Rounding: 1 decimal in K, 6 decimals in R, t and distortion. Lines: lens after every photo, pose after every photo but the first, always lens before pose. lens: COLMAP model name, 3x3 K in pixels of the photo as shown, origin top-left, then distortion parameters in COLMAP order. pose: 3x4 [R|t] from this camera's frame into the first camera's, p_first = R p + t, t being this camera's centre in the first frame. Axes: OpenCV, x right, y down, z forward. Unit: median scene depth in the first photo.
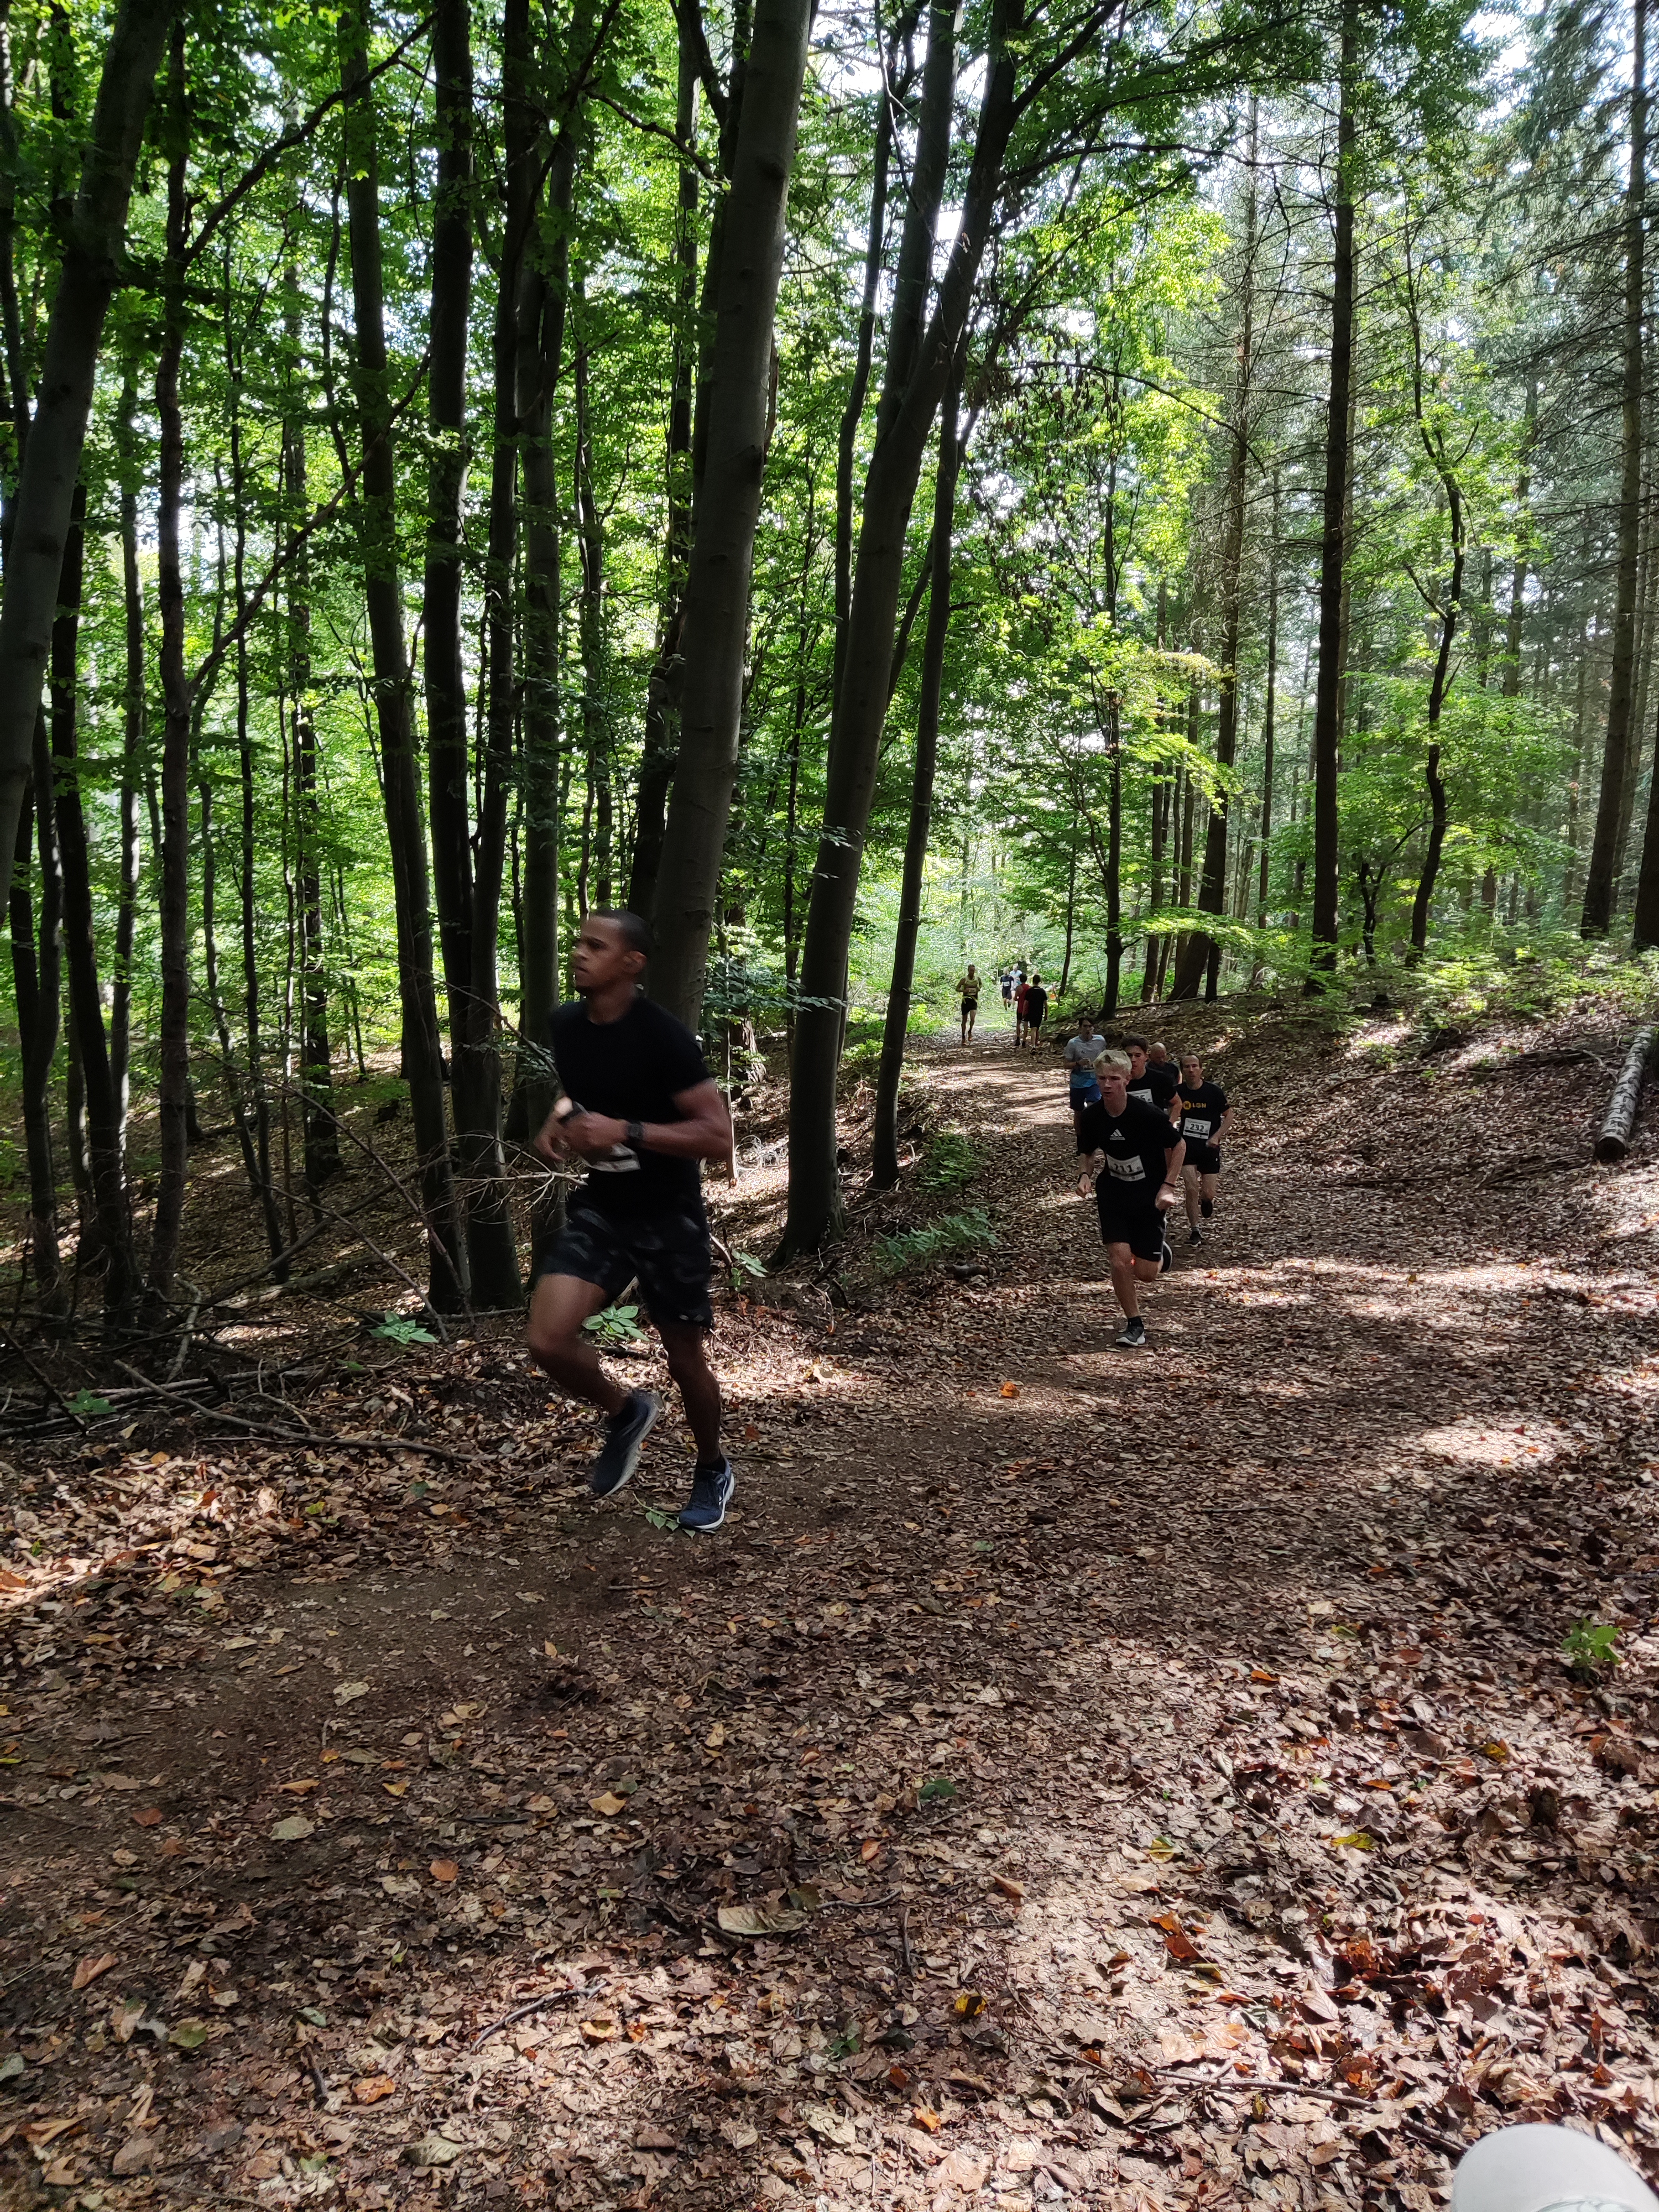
lens RADIAL K [[1687.3, 0, 836.0], [0, 1687.3, 1103.8], [0, 0, 1]] dist [0.118788, -0.170841]
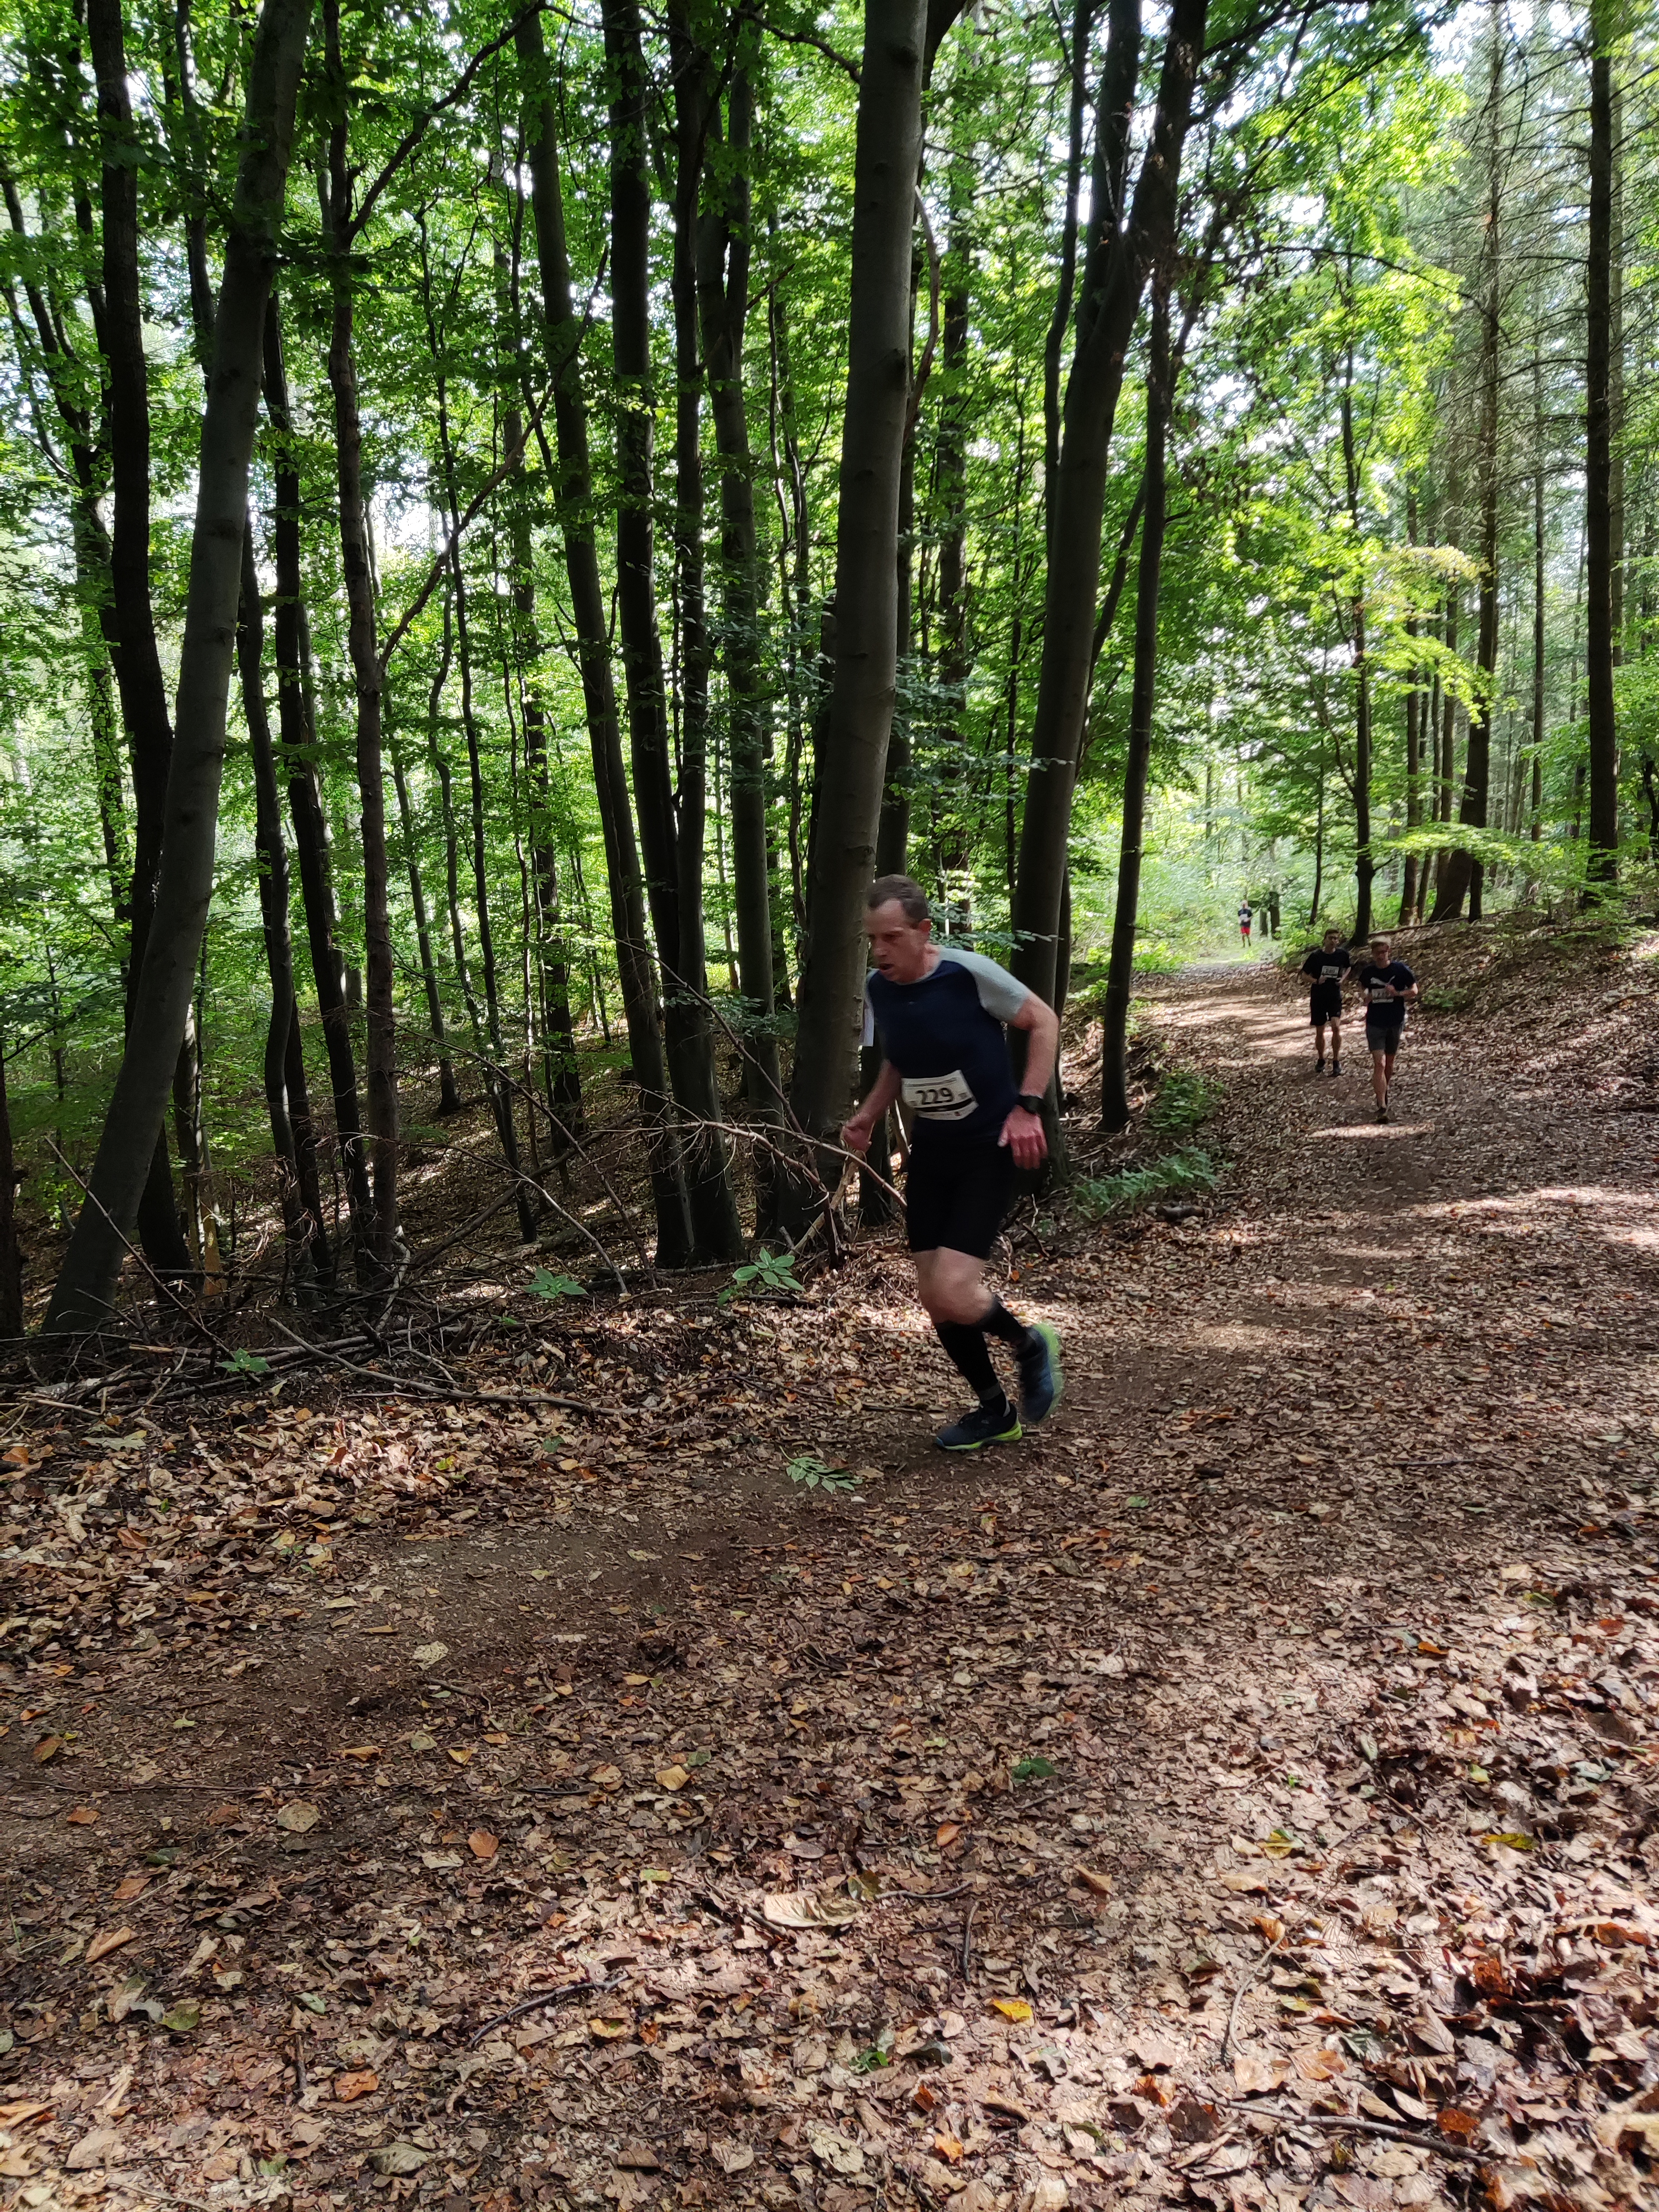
lens RADIAL K [[1687.3, 0, 818.6], [0, 1687.3, 1109.5], [0, 0, 1]] dist [0.118788, -0.170841]
pose [[0.986899, -0.037244, -0.156983, 0.085607], [0.042217, 0.998703, 0.028463, 0.013835], [0.155719, -0.034717, 0.987191, 0.074229]]
